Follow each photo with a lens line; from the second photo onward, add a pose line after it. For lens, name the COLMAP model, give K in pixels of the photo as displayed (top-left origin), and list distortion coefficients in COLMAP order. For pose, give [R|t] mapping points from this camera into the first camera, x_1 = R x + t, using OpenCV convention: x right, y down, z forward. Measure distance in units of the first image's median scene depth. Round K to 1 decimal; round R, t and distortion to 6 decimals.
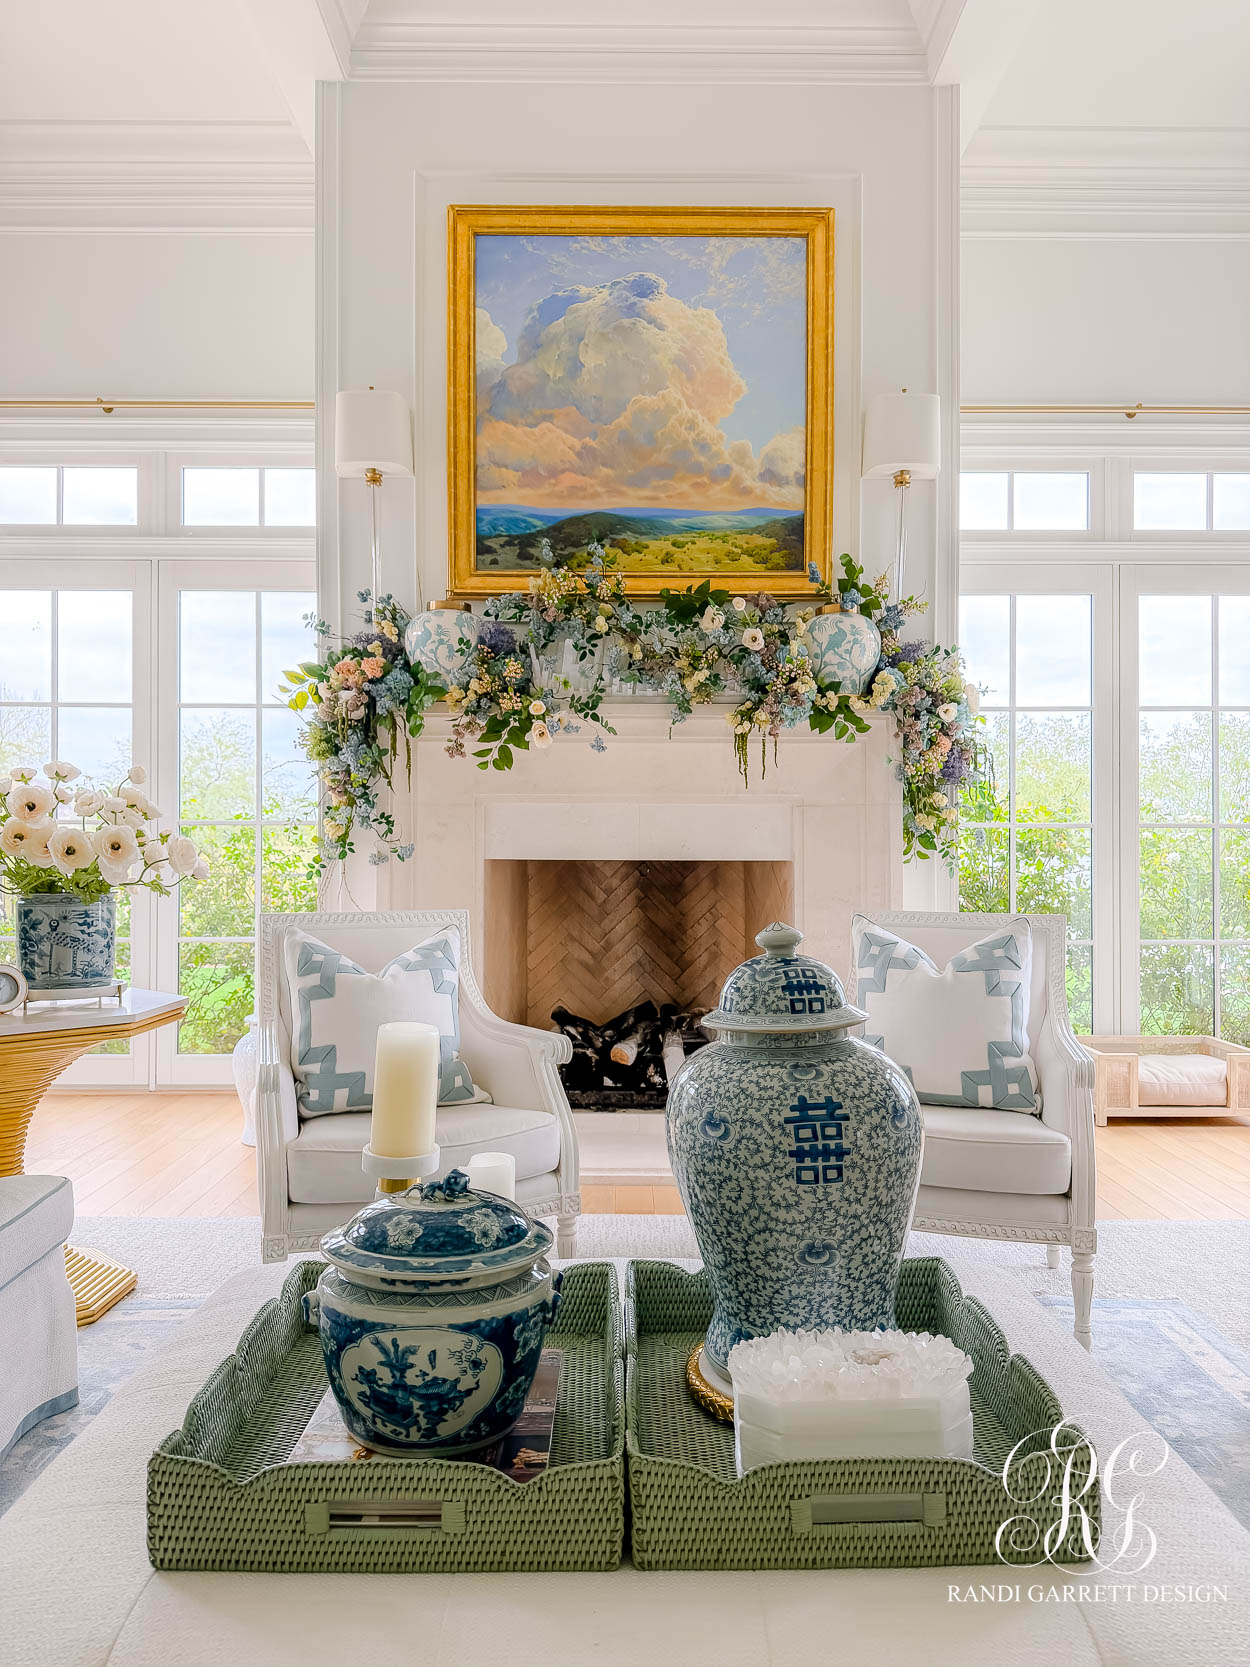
lens RADIAL K [[1182.5, 0, 625.0], [0, 1182.5, 833.5], [0, 0, 1]] dist [0.180848, -0.424765]
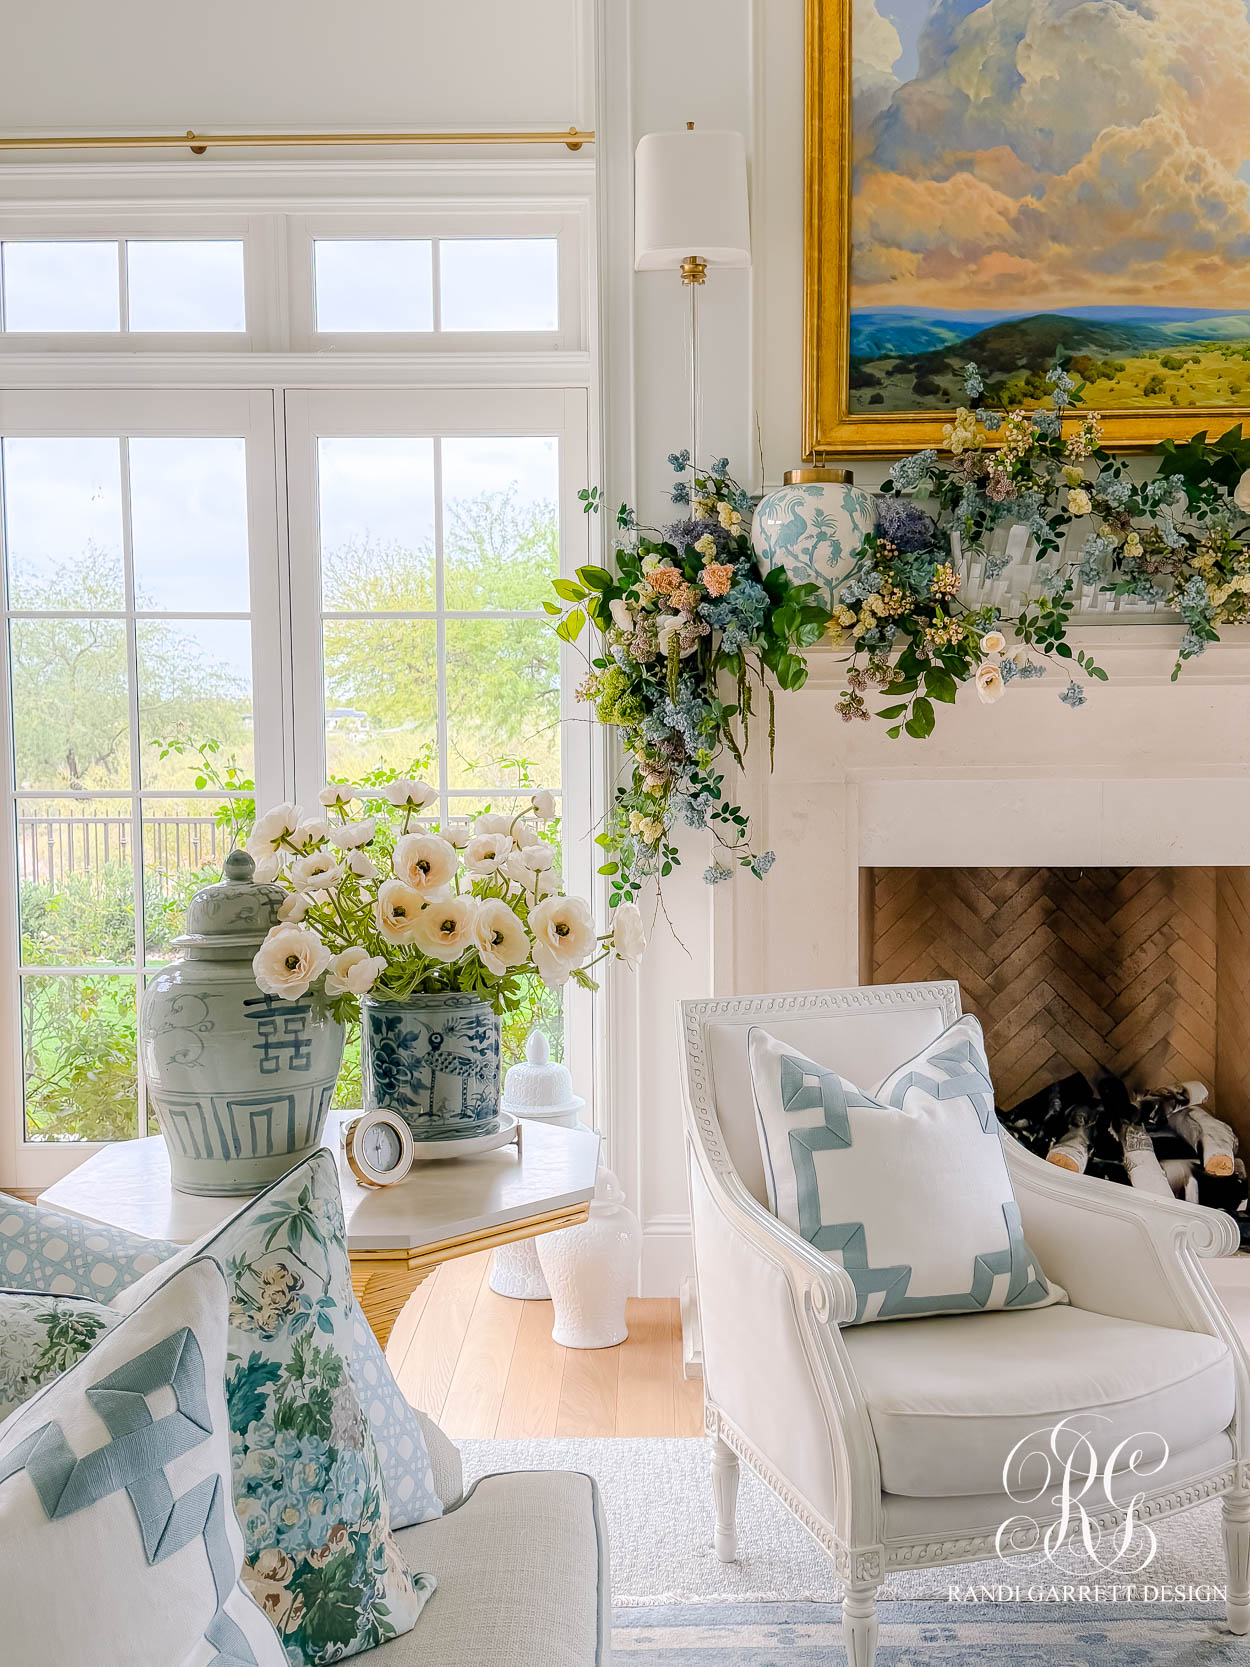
lens RADIAL K [[1750.4, 0, 625.0], [0, 1750.4, 833.5], [0, 0, 1]] dist [0.190846, -0.459297]
pose [[0.999742, -0.008212, -0.021162, -0.225358], [0.009656, 0.997565, 0.069068, -0.063928], [0.020543, -0.069255, 0.997387, 0.043017]]
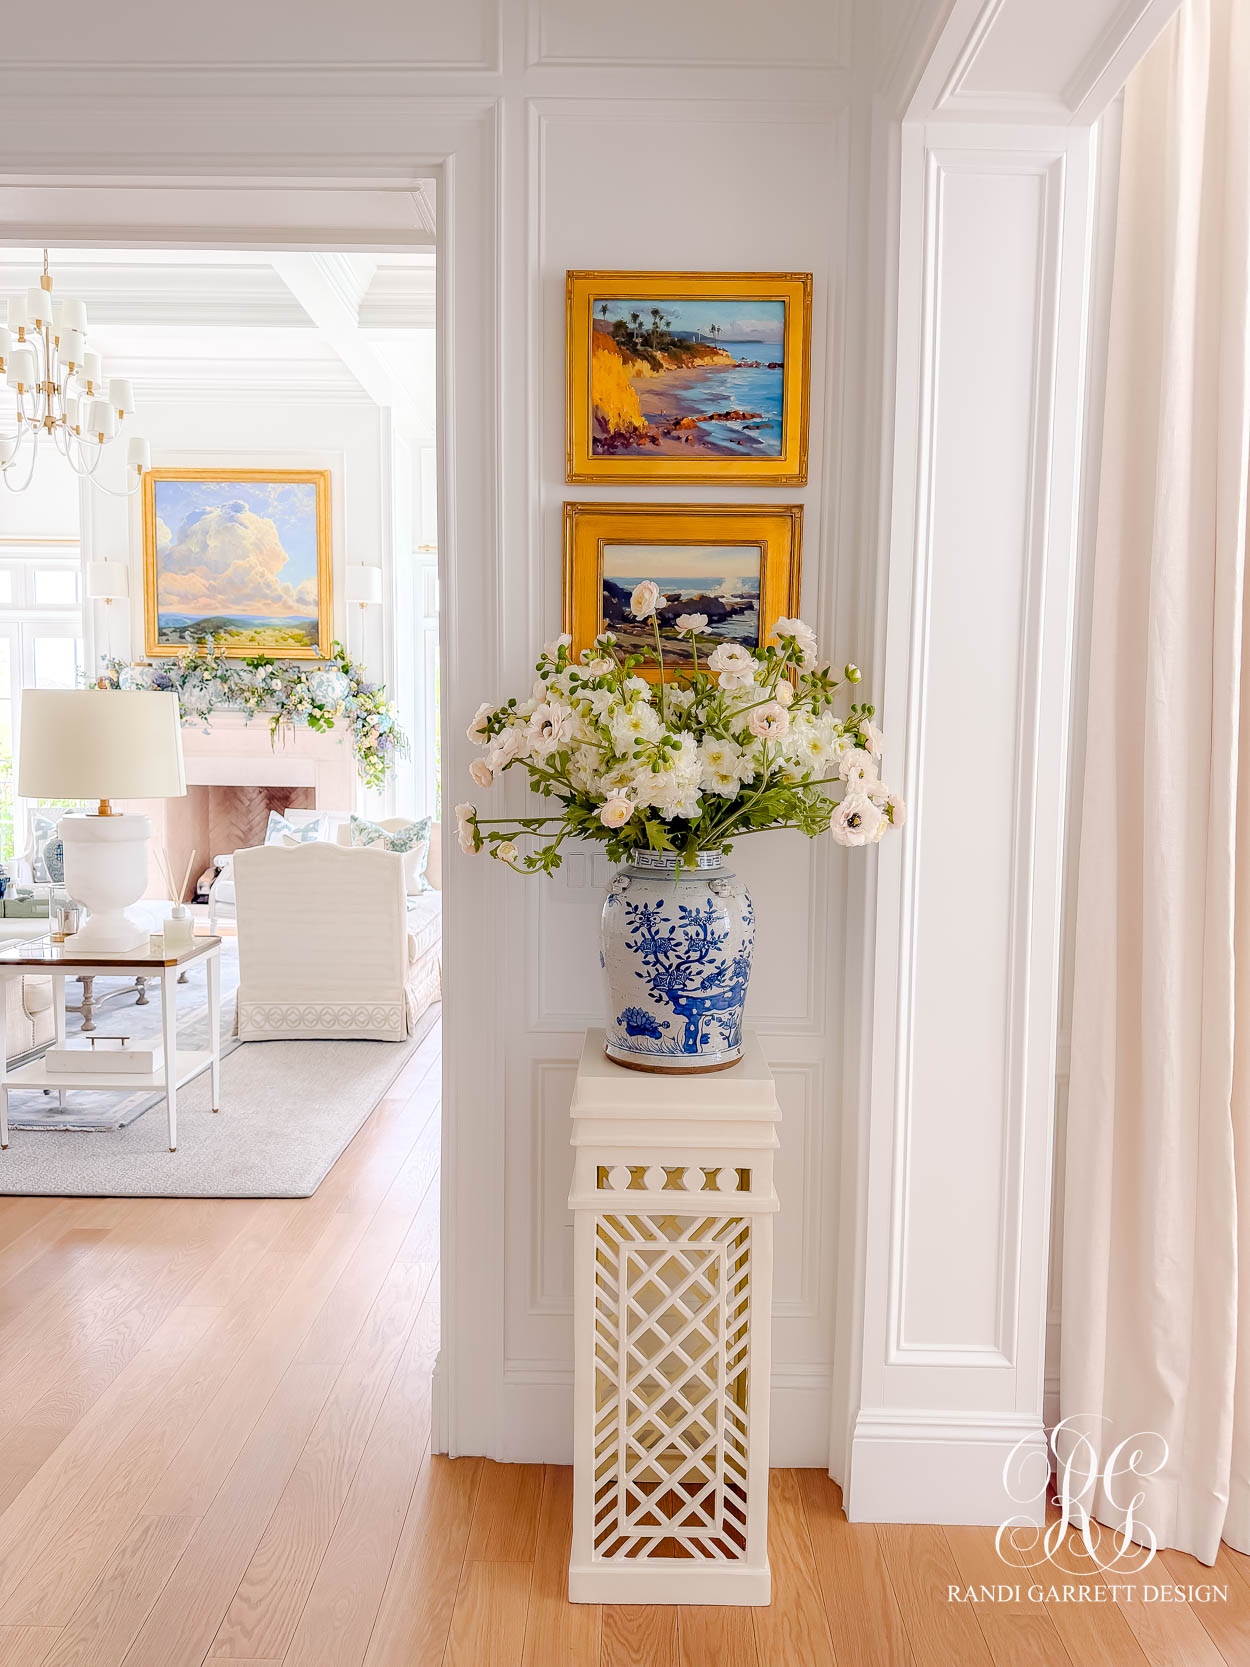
lens RADIAL K [[1182.5, 0, 625.0], [0, 1182.5, 833.5], [0, 0, 1]] dist [0.180848, -0.424765]
pose [[0.999874, 0.010895, -0.011543, 0.711249], [-0.009957, 0.996869, 0.078439, -0.065011], [0.012362, -0.078314, 0.996852, -1.096735]]
